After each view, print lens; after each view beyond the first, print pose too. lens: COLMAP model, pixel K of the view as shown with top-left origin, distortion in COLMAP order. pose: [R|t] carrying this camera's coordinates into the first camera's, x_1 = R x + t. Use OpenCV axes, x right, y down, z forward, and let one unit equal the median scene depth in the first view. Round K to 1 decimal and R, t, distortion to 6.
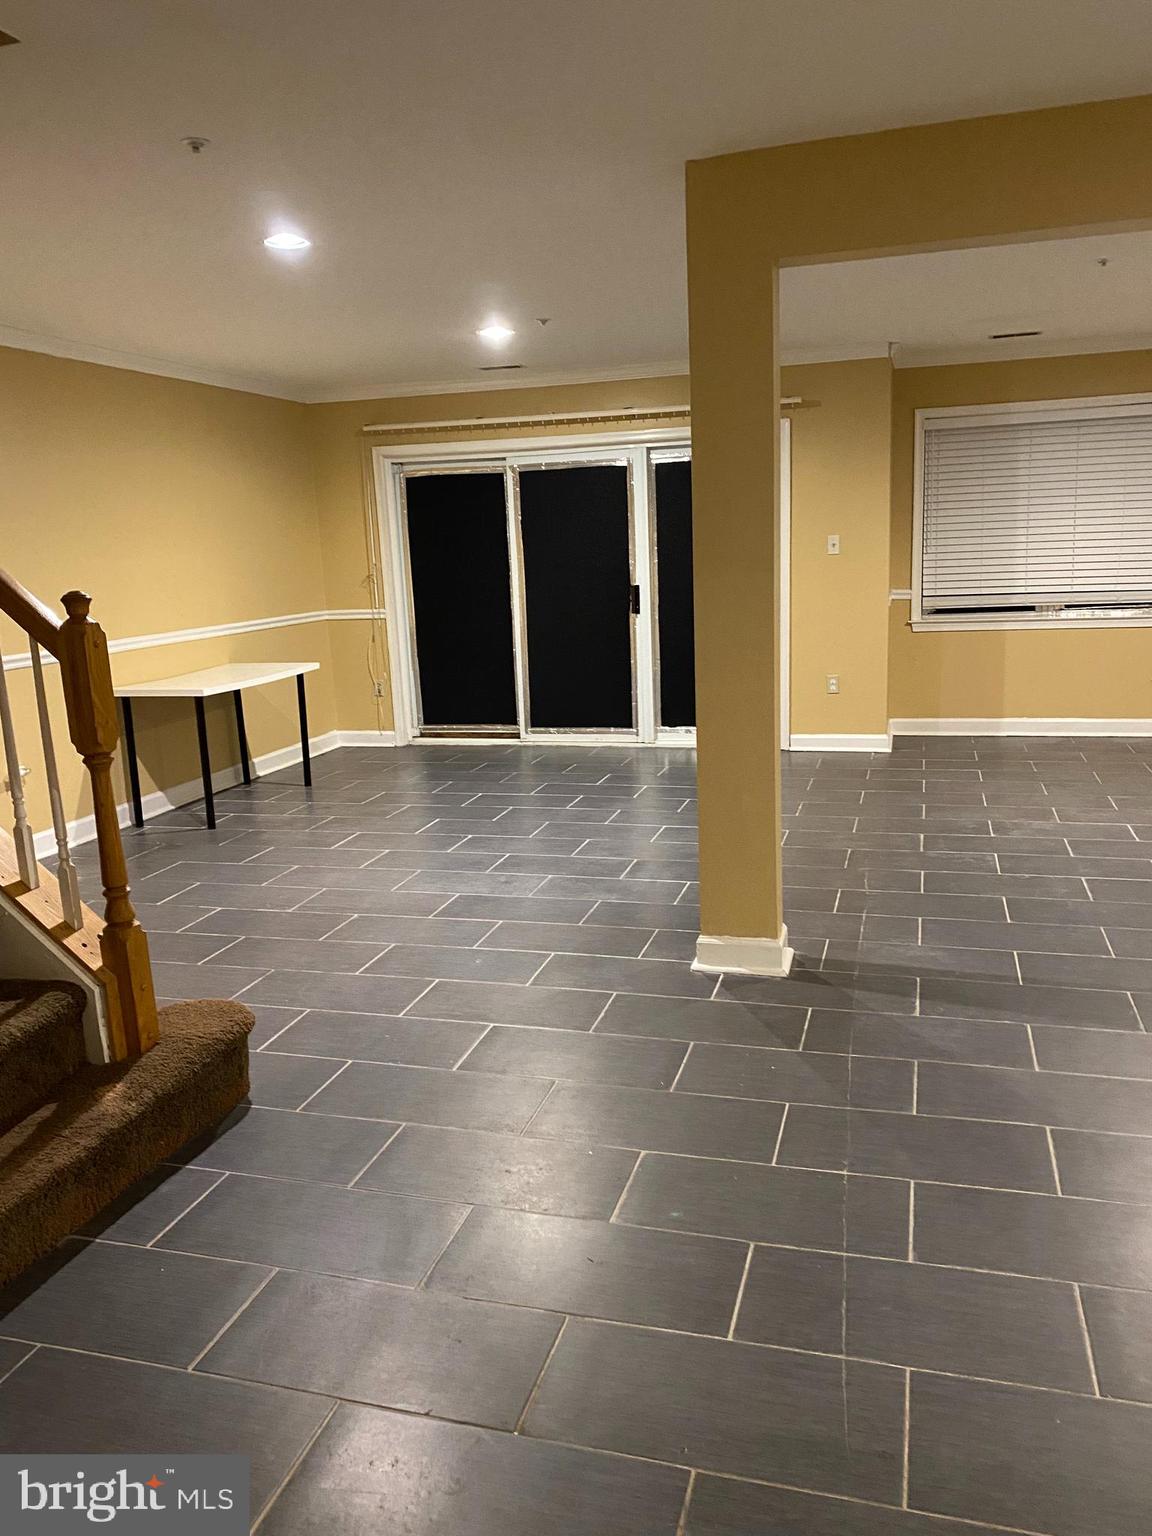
lens RADIAL K [[1162.9, 0, 563.8], [0, 1162.9, 778.1], [0, 0, 1]] dist [0.033000, -0.044648]
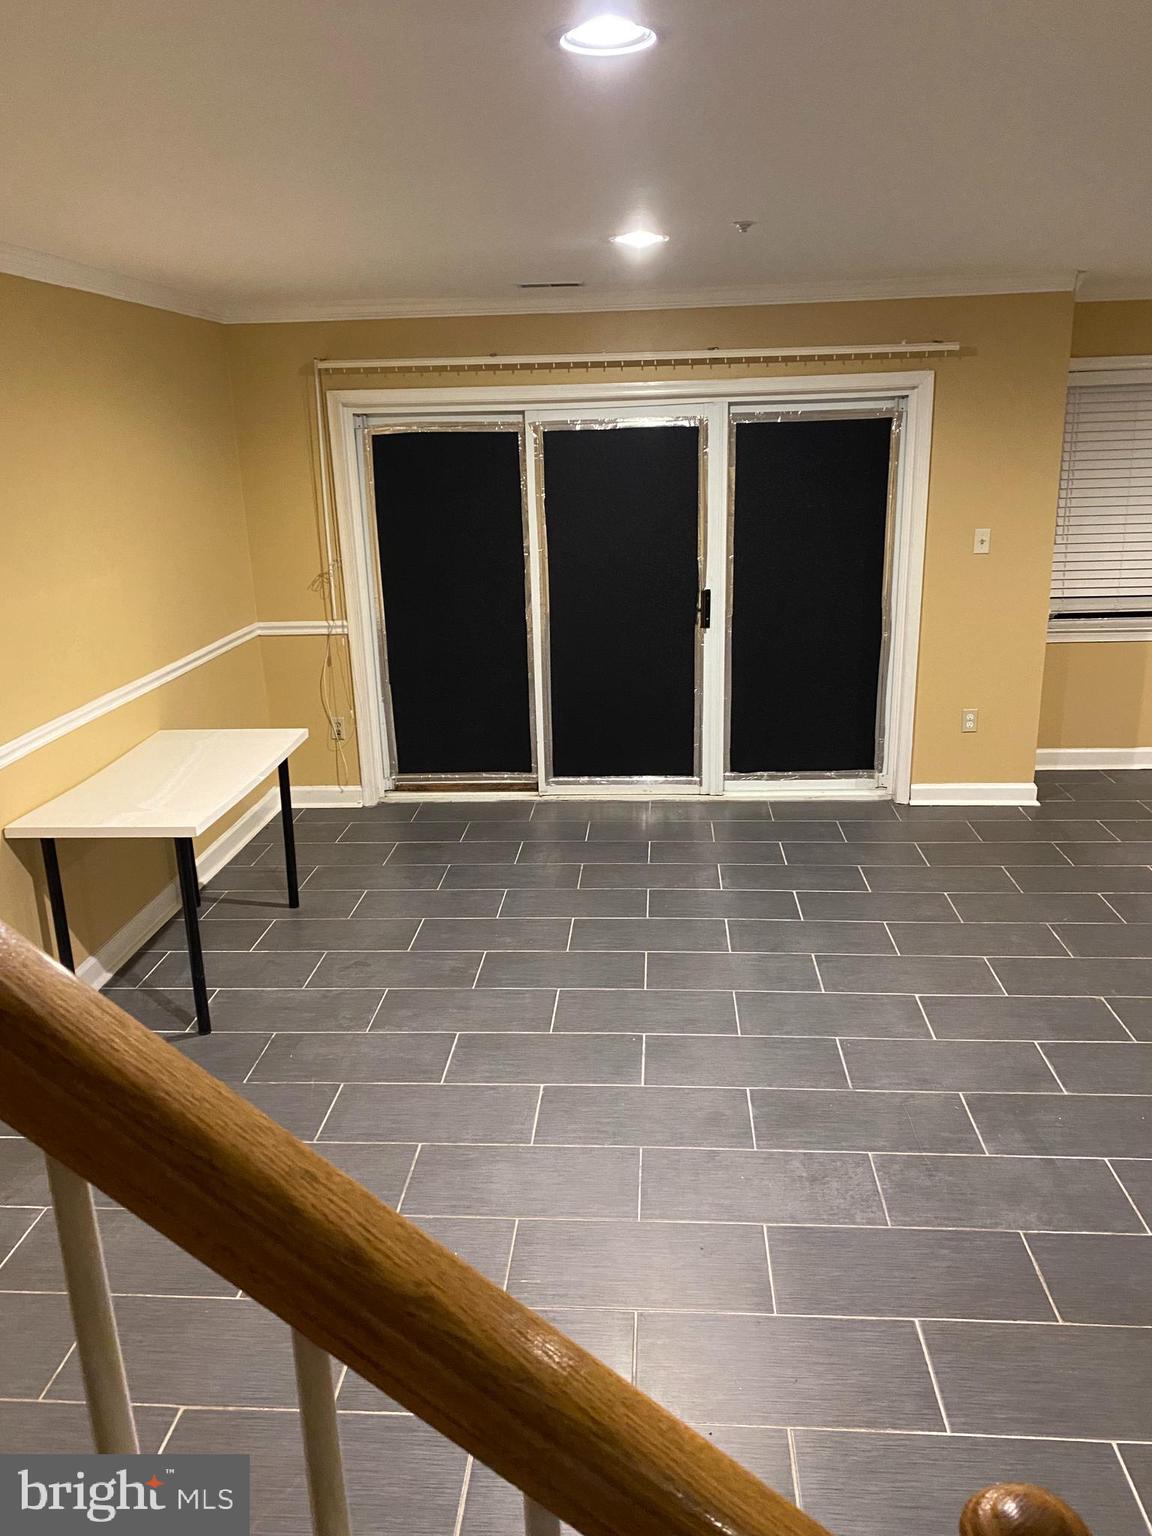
lens RADIAL K [[1162.9, 0, 566.1], [0, 1162.9, 782.4], [0, 0, 1]] dist [0.033000, -0.044648]
pose [[0.977431, -0.048579, 0.205596, -0.182106], [0.031532, 0.995848, 0.085393, -0.108003], [-0.208891, -0.076983, 0.974904, 0.278686]]
